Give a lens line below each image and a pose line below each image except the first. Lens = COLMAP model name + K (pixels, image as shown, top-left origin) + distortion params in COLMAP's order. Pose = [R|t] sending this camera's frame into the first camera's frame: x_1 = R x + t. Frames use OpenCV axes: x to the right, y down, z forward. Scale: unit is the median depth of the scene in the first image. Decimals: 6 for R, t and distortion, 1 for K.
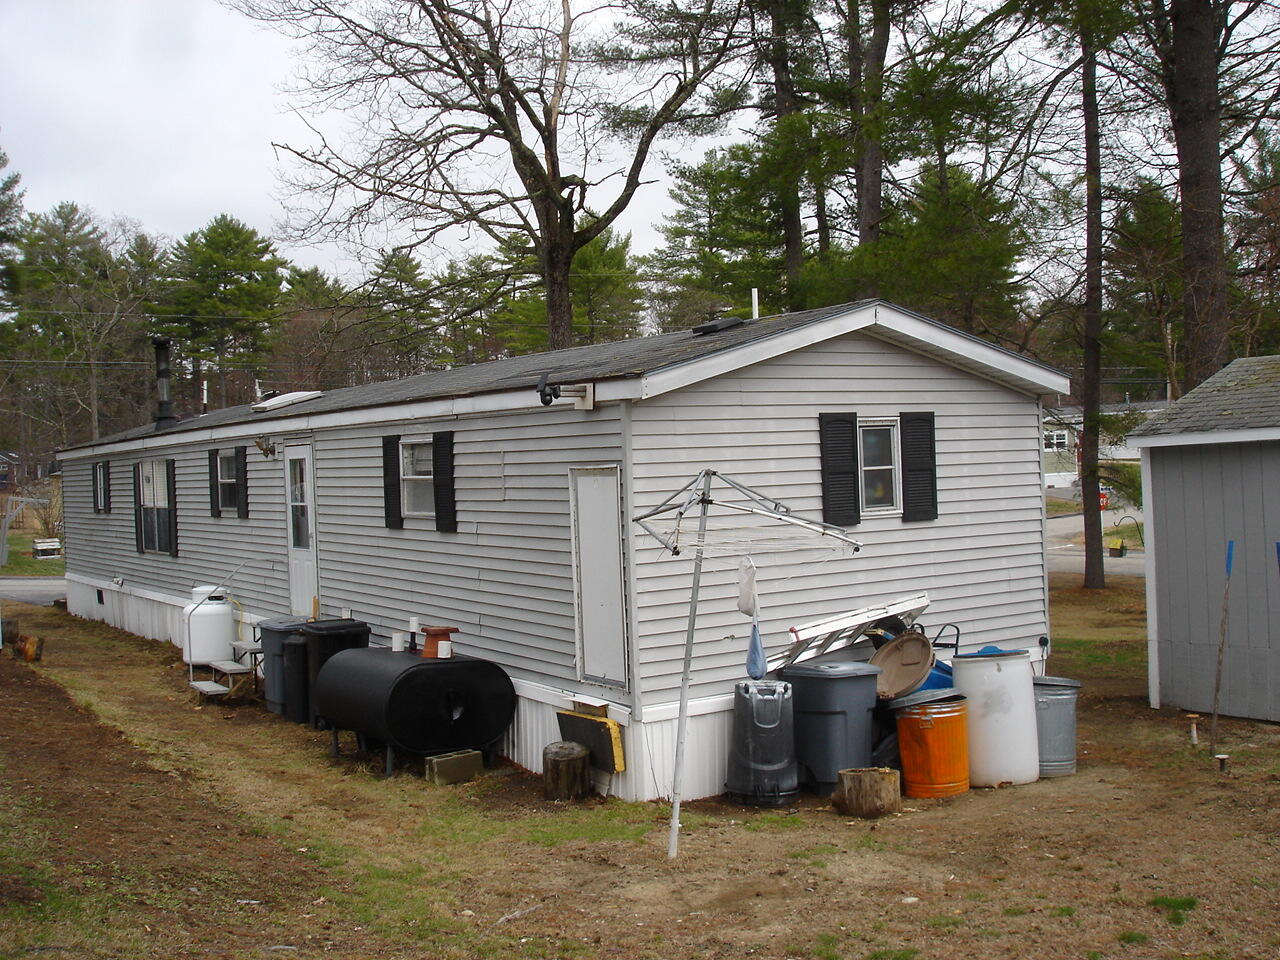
lens RADIAL K [[1411.7, 0, 640.0], [0, 1411.7, 480.0], [0, 0, 1]] dist [-0.075491, -0.135521]
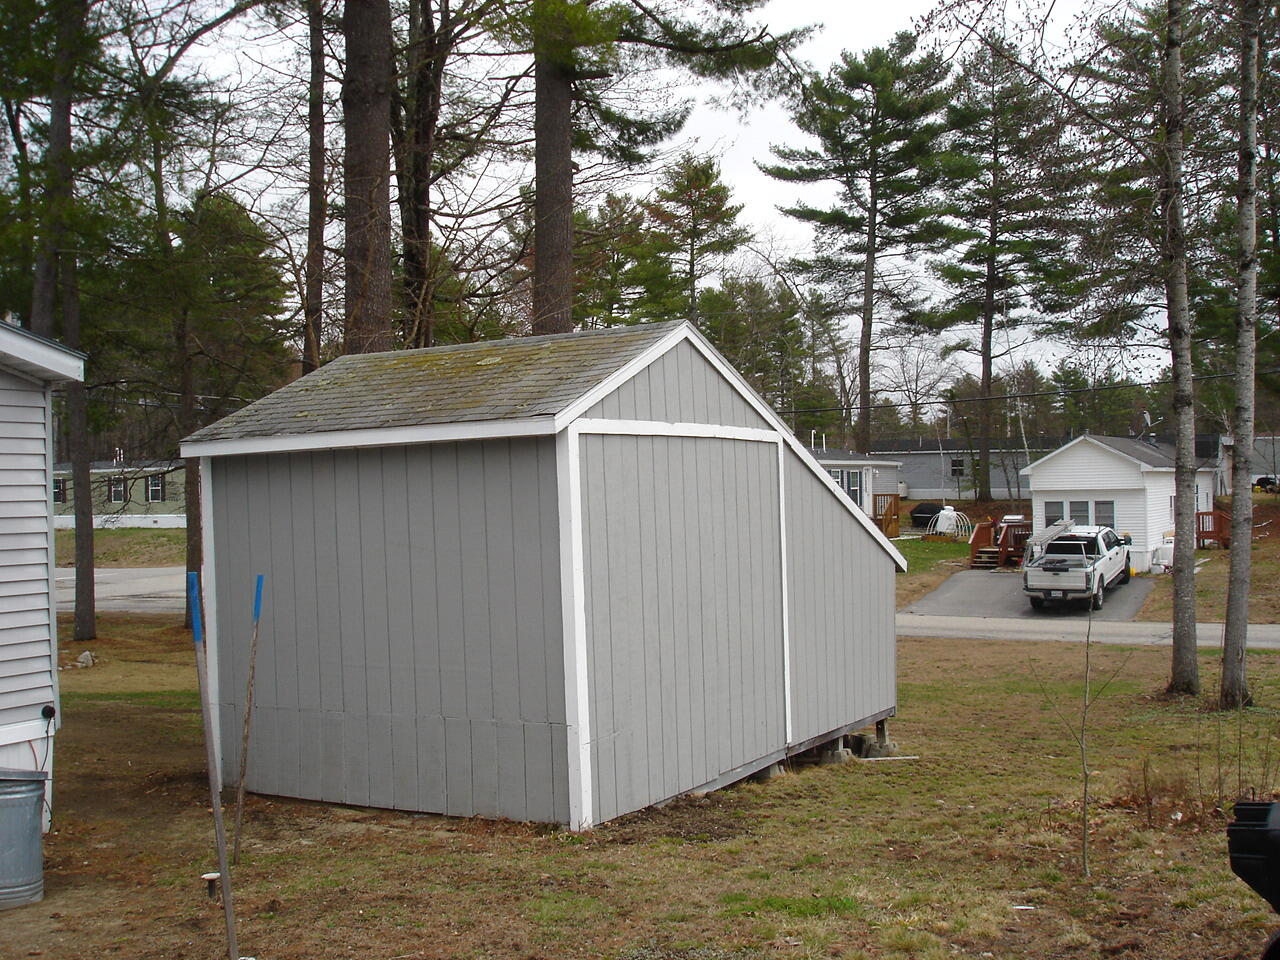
lens RADIAL K [[1411.7, 0, 640.0], [0, 1411.7, 480.0], [0, 0, 1]] dist [-0.075491, -0.135521]
pose [[0.879416, 0.019570, 0.475651, 0.212838], [-0.005424, 0.999502, -0.031095, 0.013043], [-0.476022, 0.024766, 0.879084, 0.201678]]
